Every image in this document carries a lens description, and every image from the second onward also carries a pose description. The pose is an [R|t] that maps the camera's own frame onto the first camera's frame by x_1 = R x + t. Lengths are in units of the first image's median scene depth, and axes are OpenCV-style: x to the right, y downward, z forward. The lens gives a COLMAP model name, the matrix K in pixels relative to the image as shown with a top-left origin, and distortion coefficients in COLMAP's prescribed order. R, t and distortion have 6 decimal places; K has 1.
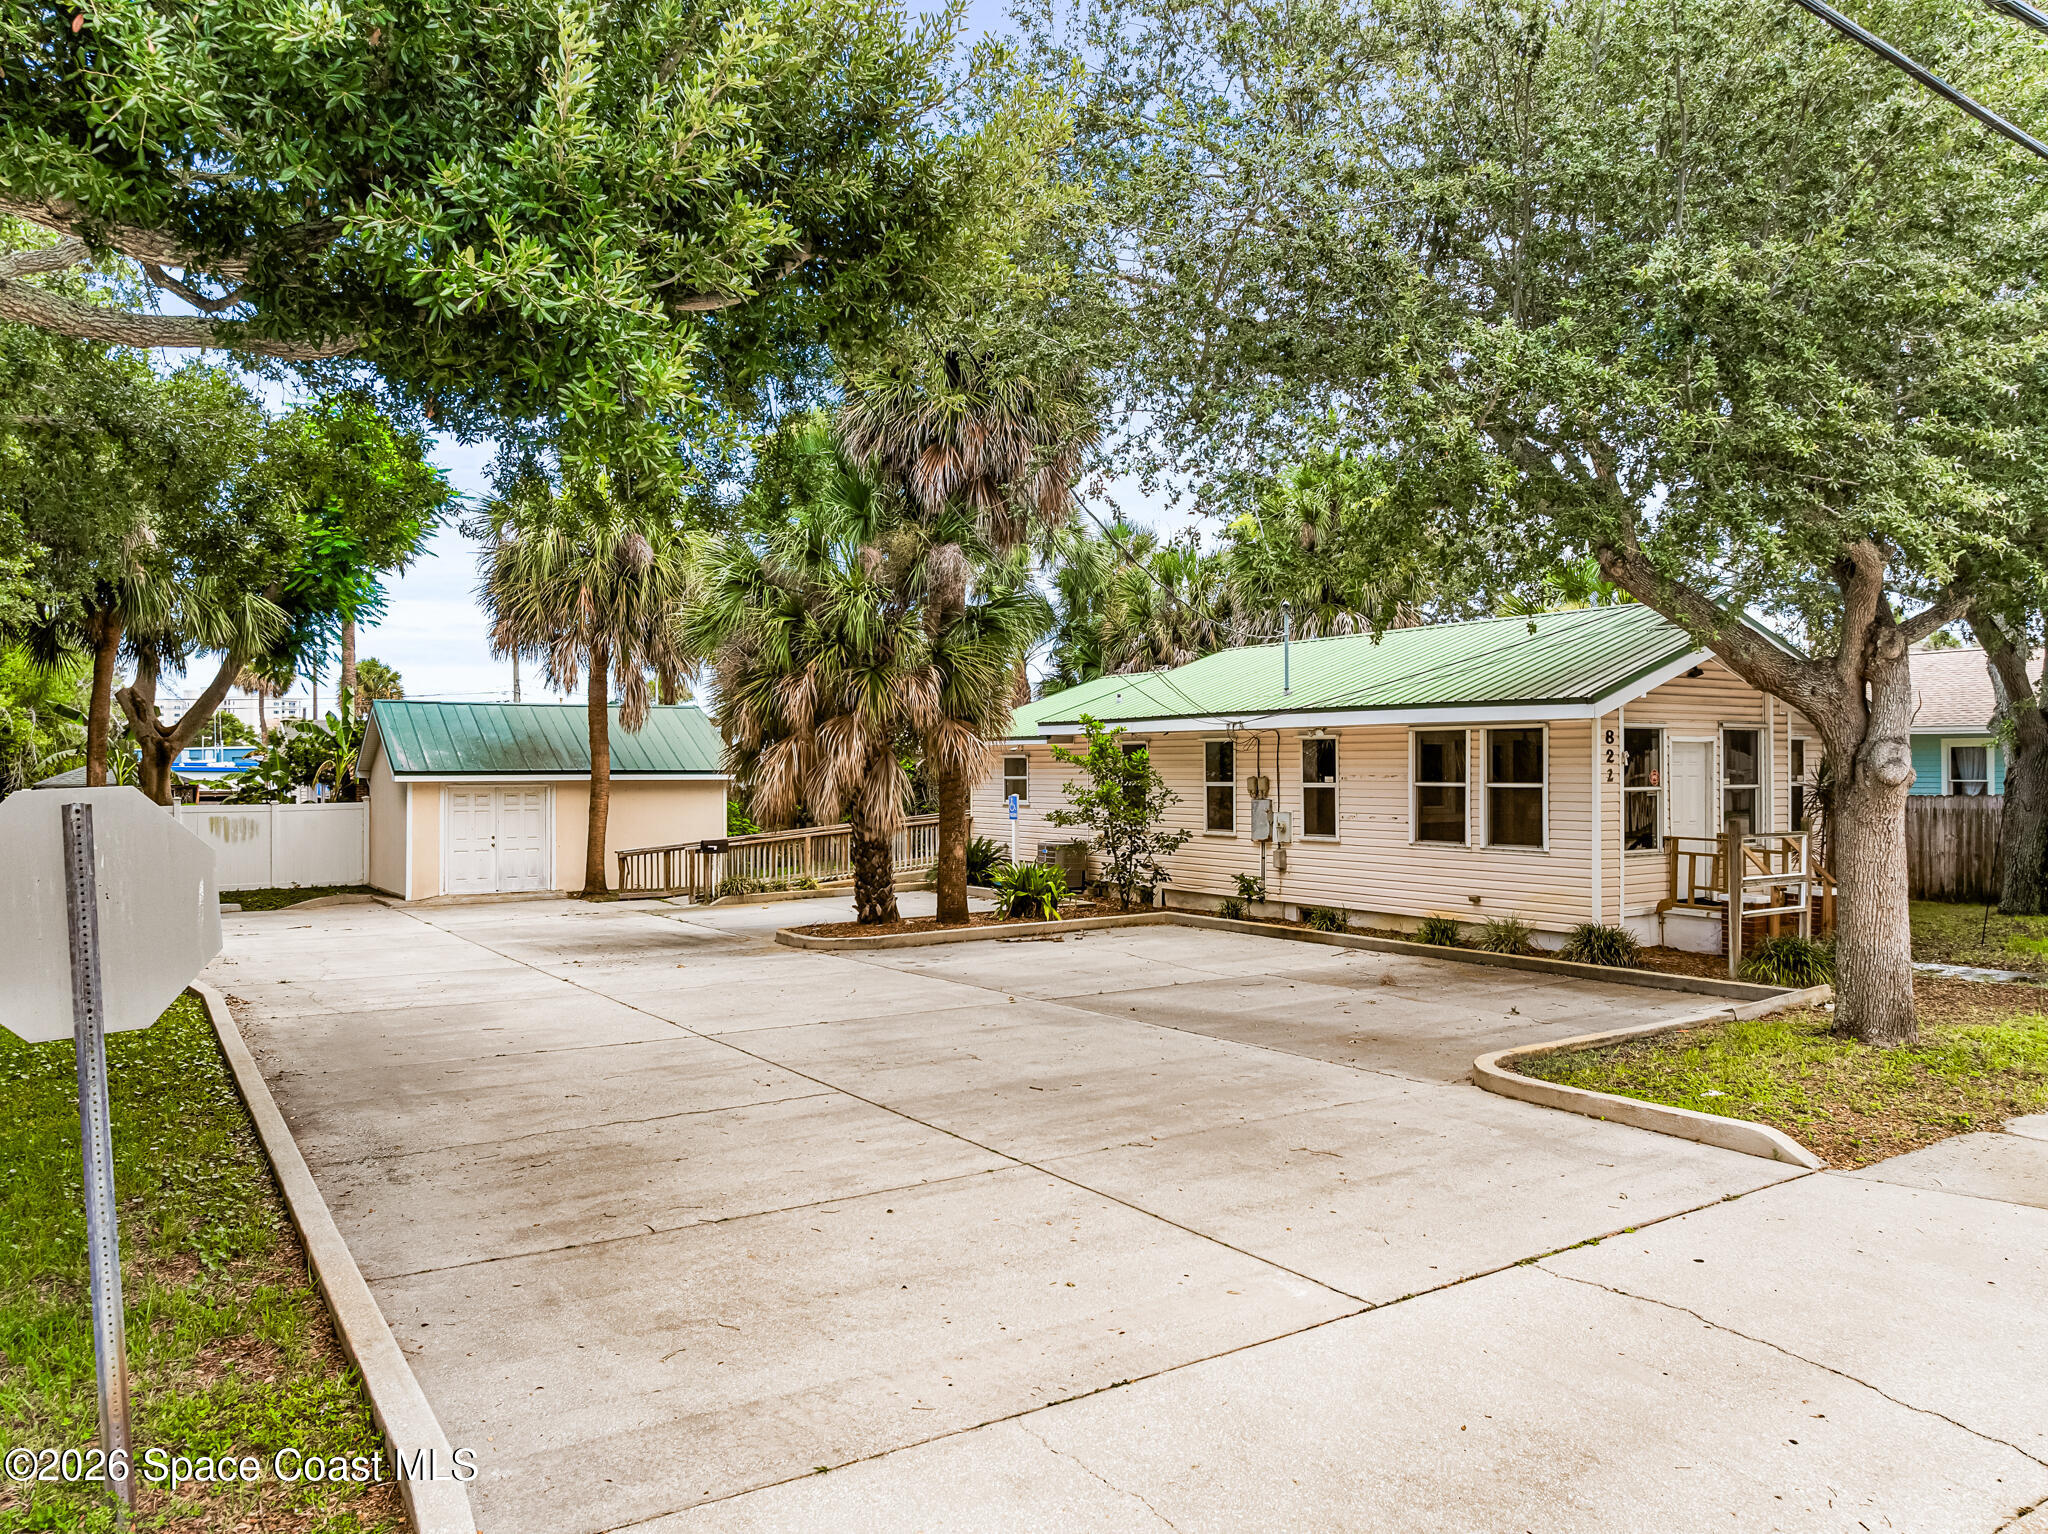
lens RADIAL K [[1446.4, 0, 1024.0], [0, 1446.4, 767.0], [0, 0, 1]] dist [-0.003058, 0.000738]
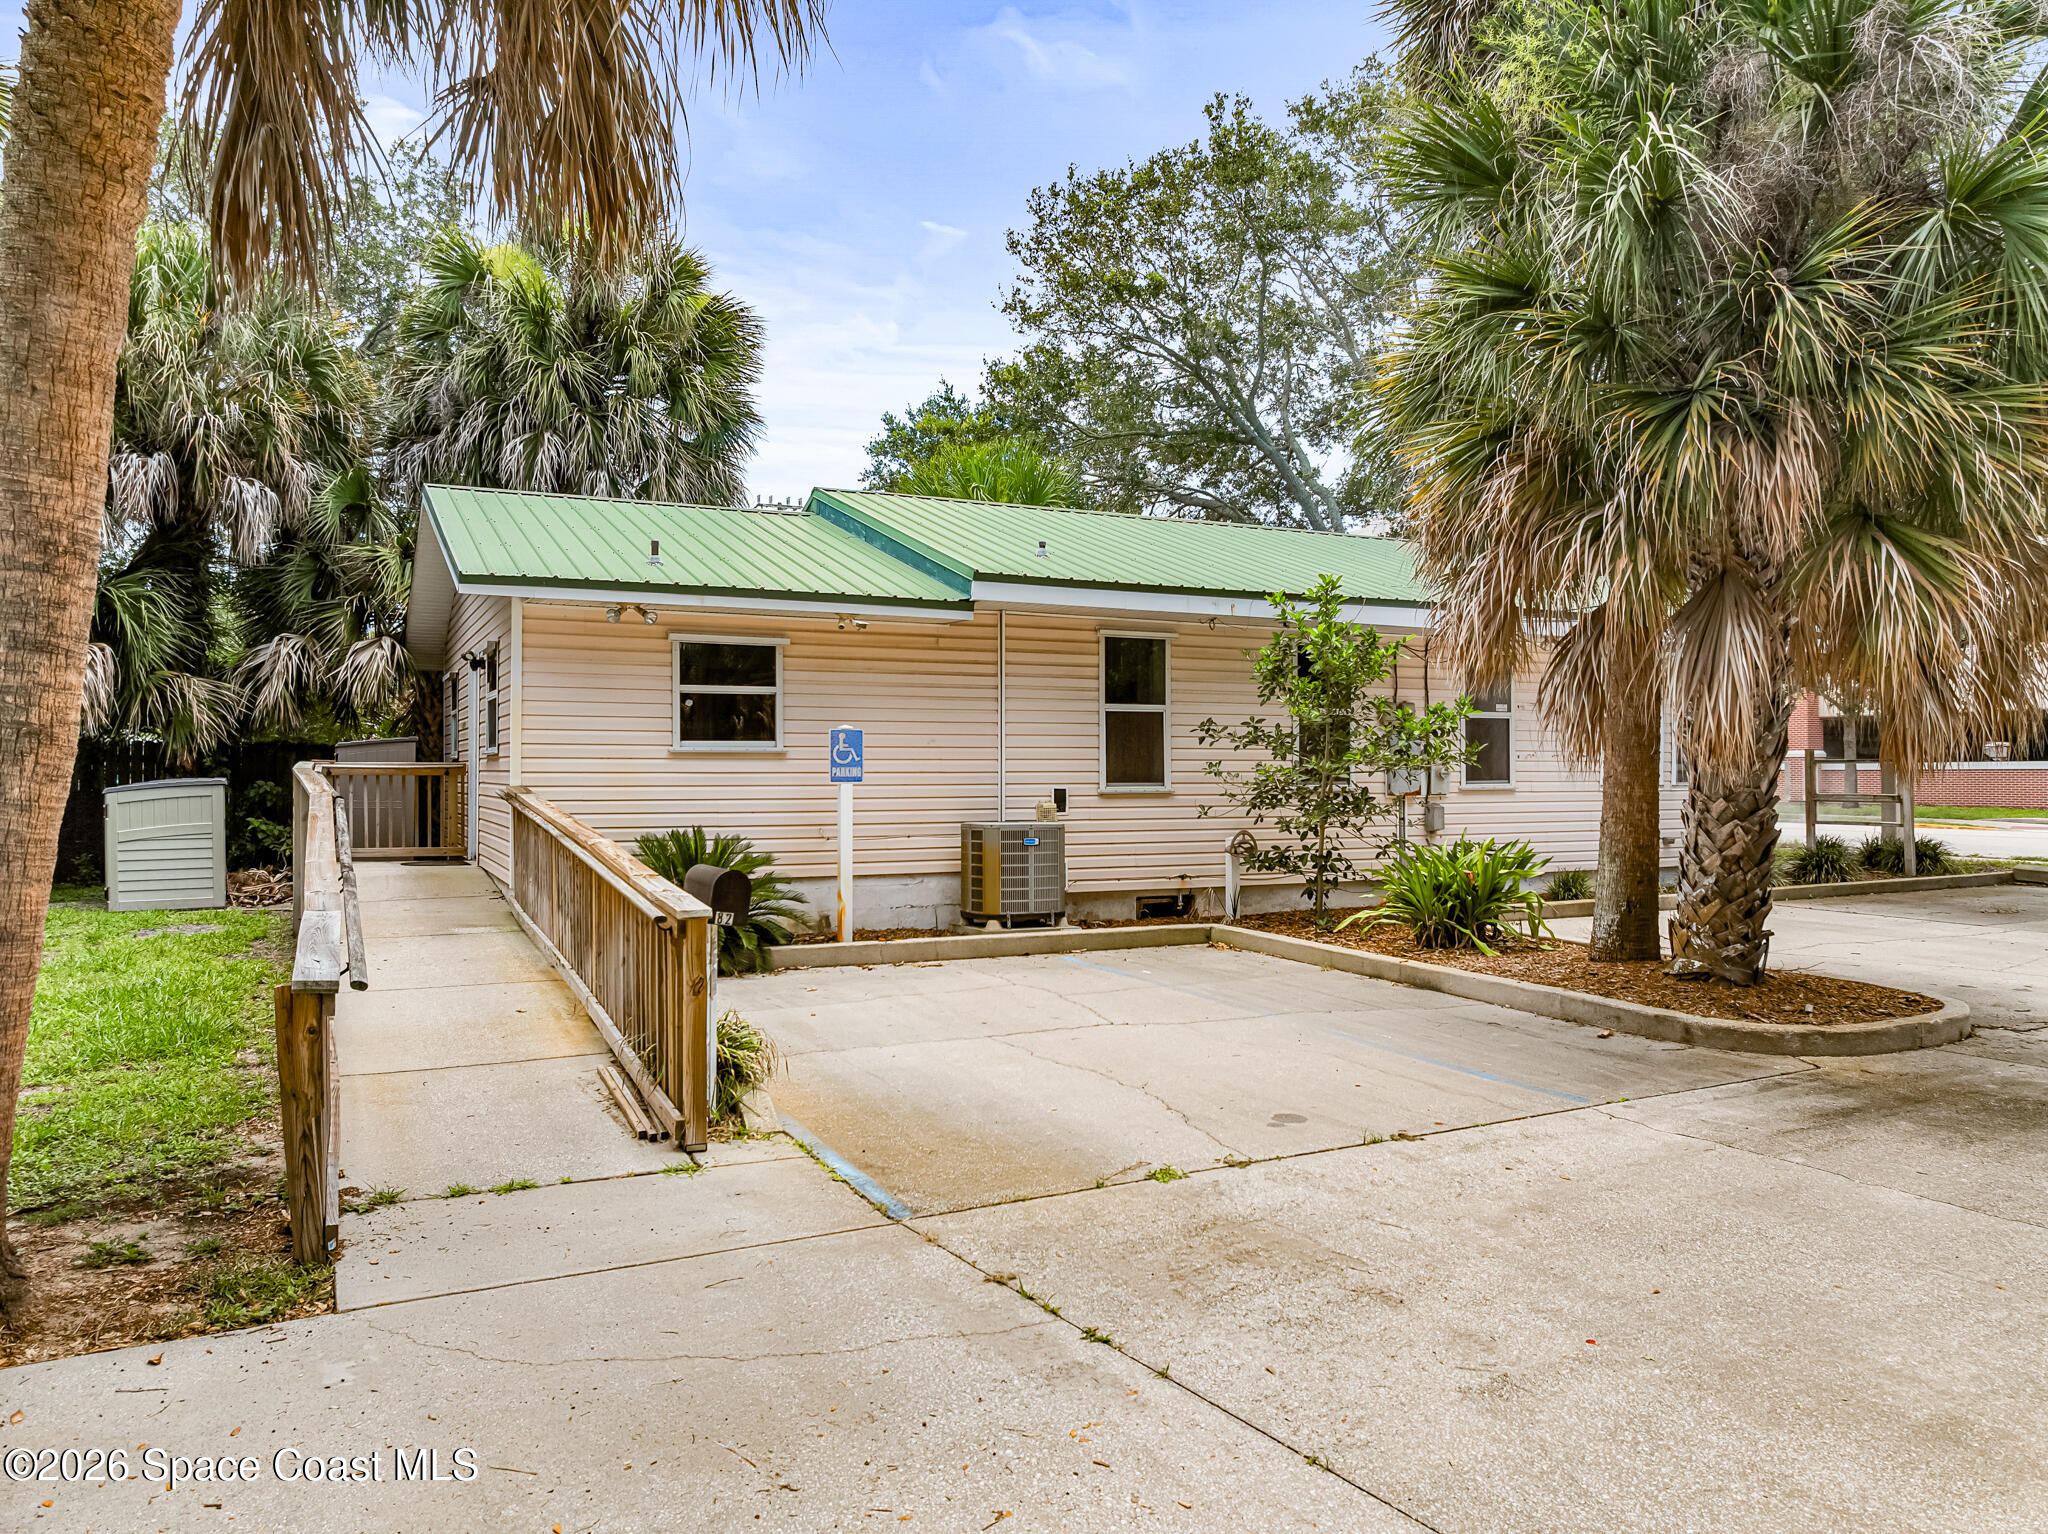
lens RADIAL K [[1441.6, 0, 1031.8], [0, 1441.6, 764.1], [0, 0, 1]] dist [-0.043722, 0.011545]
pose [[0.120237, 0.003427, 0.992739, -0.578934], [-0.004564, 0.999985, -0.002899, 0.042155], [-0.992735, -0.004182, 0.120251, 1.167228]]
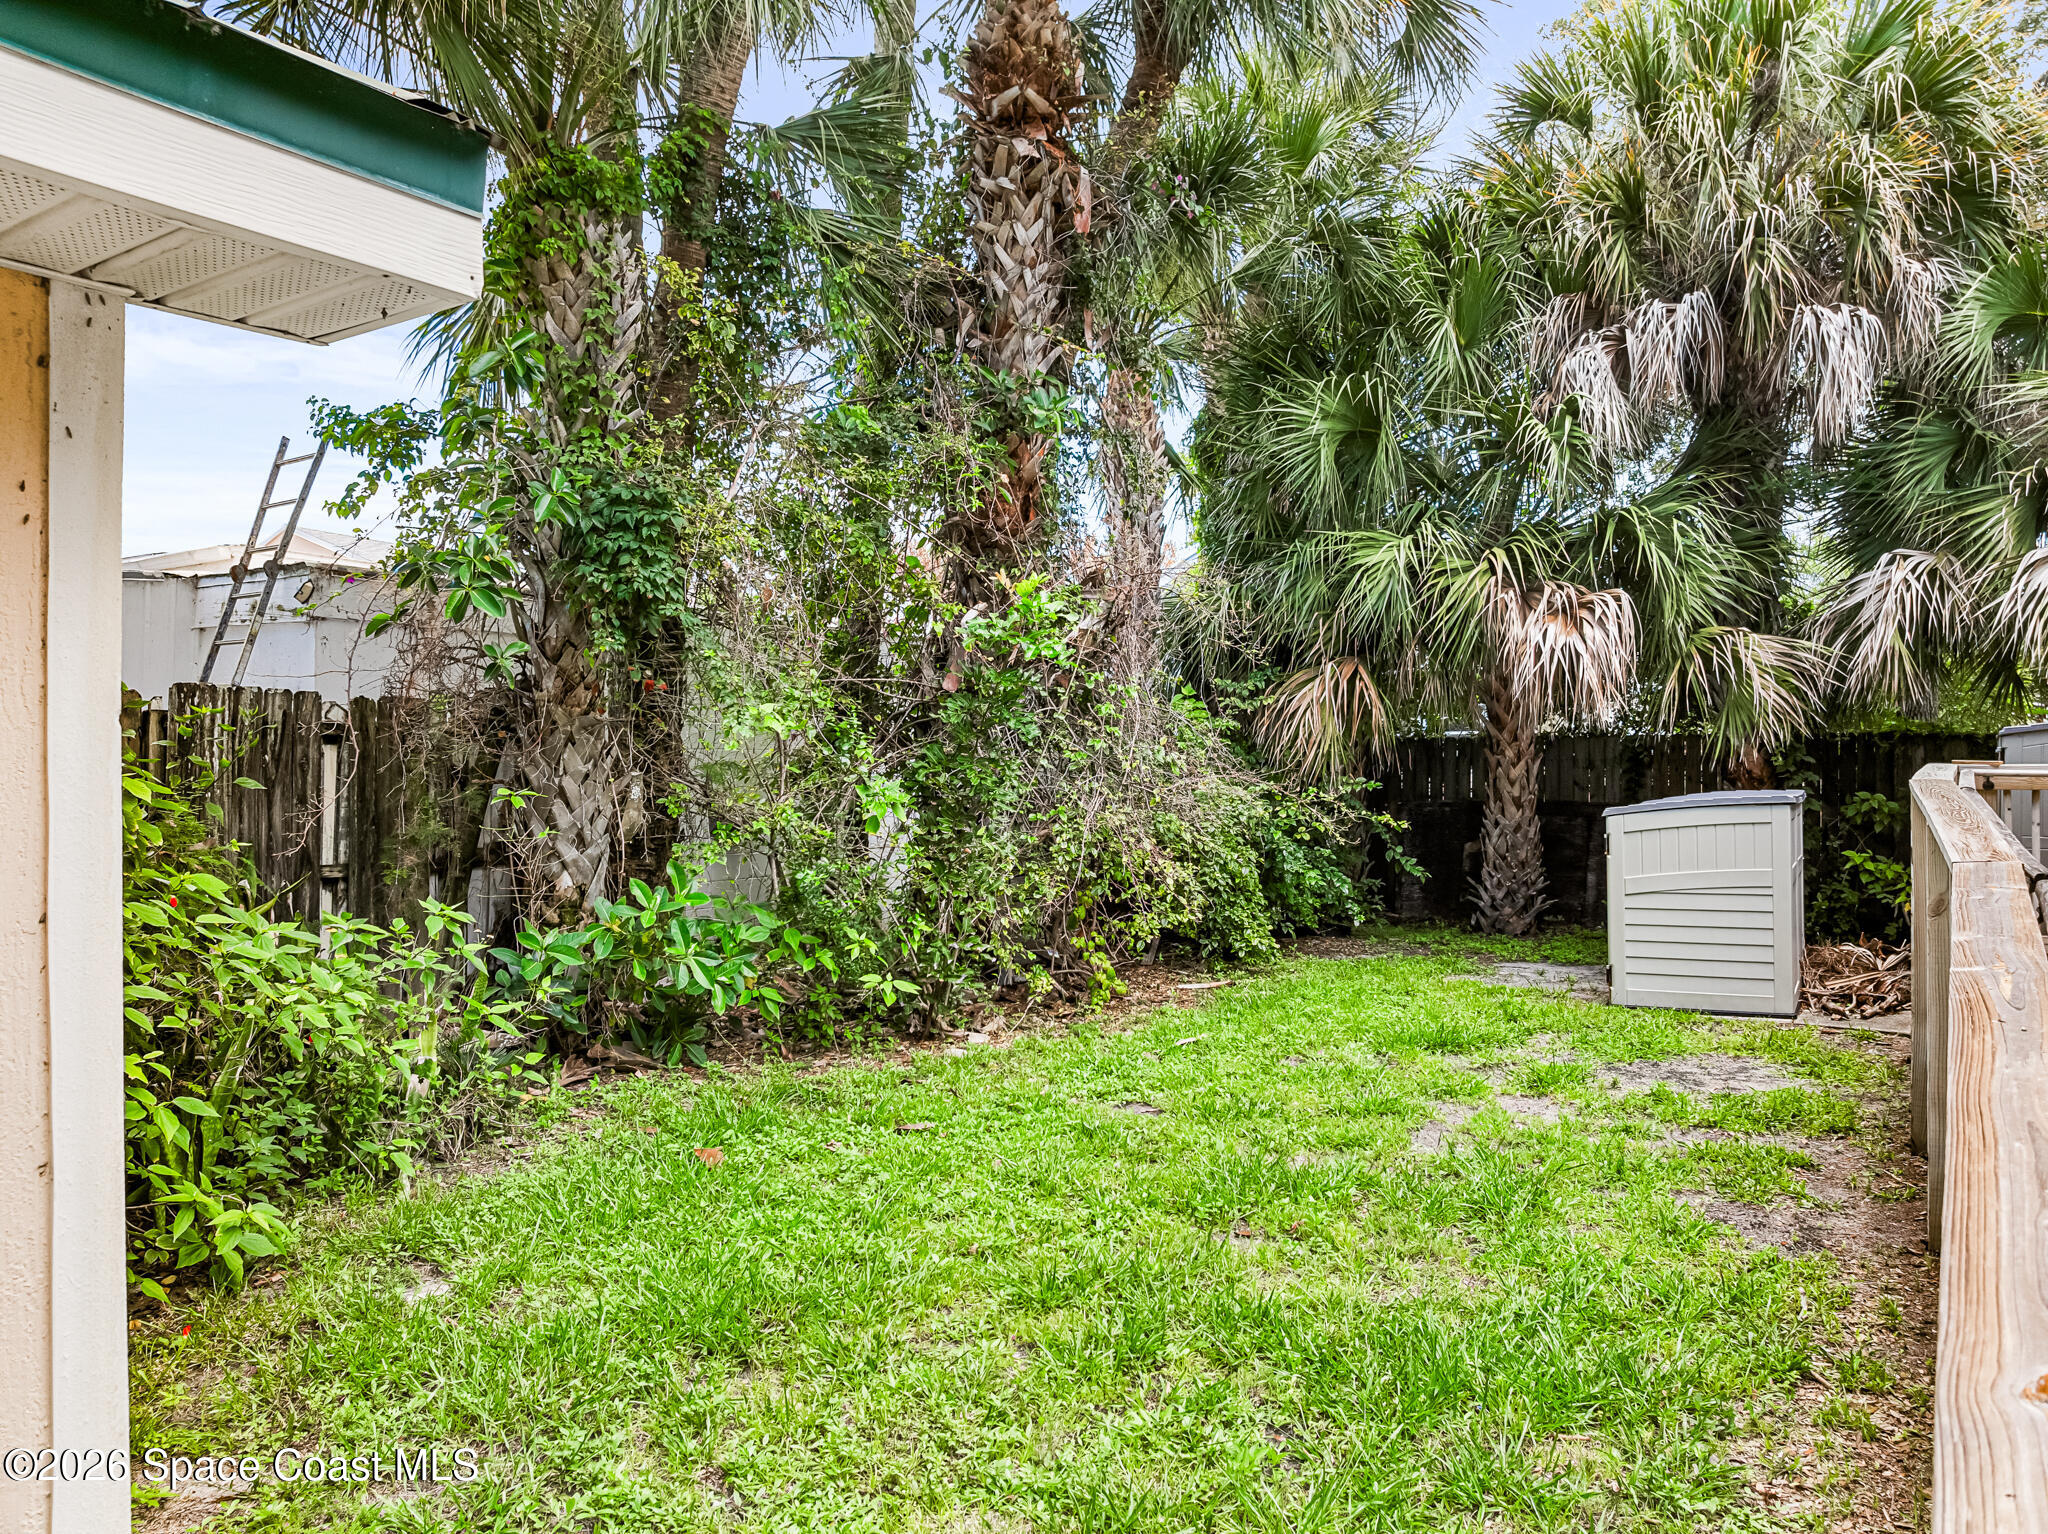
lens RADIAL K [[1441.6, 0, 1031.8], [0, 1441.6, 764.1], [0, 0, 1]] dist [-0.043722, 0.011545]
pose [[0.917171, -0.003247, 0.398481, -0.291528], [0.003601, 0.999994, -0.000142, 0.039995], [-0.398478, 0.001565, 0.917177, 1.359999]]
